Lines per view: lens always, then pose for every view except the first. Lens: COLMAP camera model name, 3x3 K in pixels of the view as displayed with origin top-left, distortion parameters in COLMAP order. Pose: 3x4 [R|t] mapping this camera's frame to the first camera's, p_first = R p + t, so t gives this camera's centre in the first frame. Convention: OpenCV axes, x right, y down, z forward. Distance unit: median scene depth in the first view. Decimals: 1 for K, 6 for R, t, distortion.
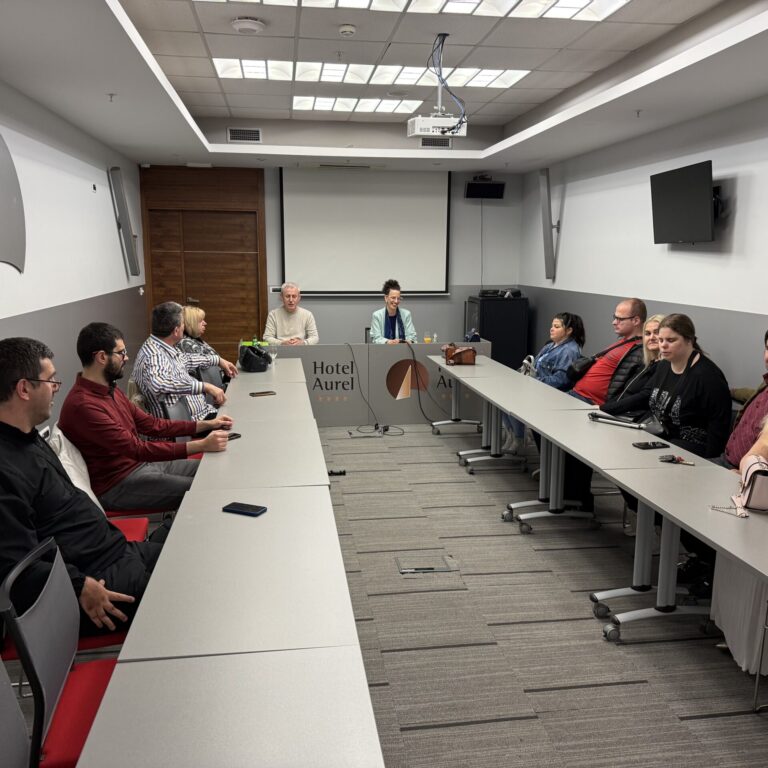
lens RADIAL K [[720.3, 0, 384.0], [0, 720.3, 383.1], [0, 0, 1]] dist [0.057726, 0.000000]
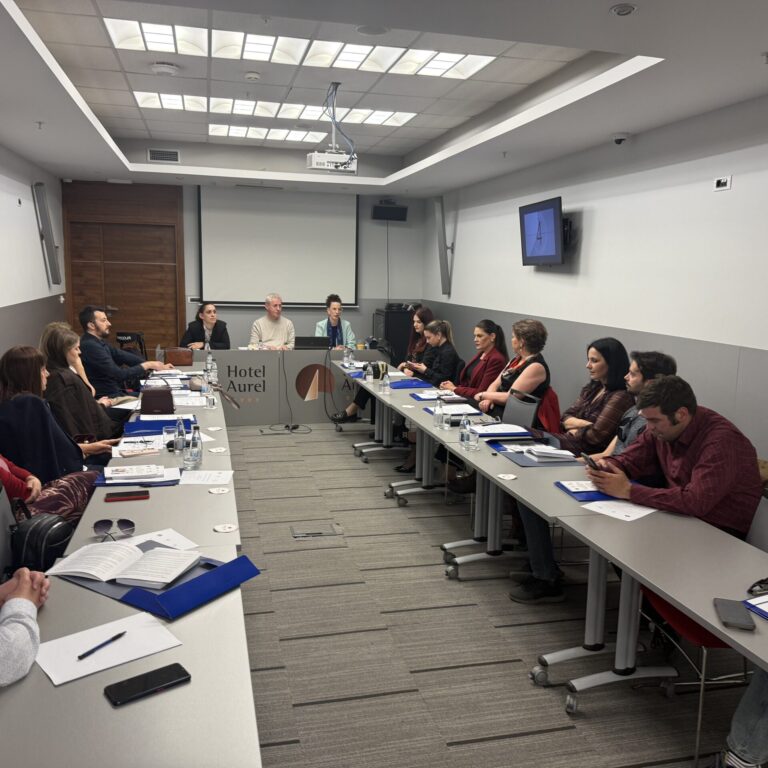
lens RADIAL K [[720.3, 0, 379.6], [0, 720.3, 387.7], [0, 0, 1]] dist [0.057726, 0.000000]
pose [[0.995498, 0.003491, 0.094722, 0.030691], [-0.002195, 0.999903, -0.013789, 0.020006], [-0.094761, 0.013519, 0.995408, -0.120589]]
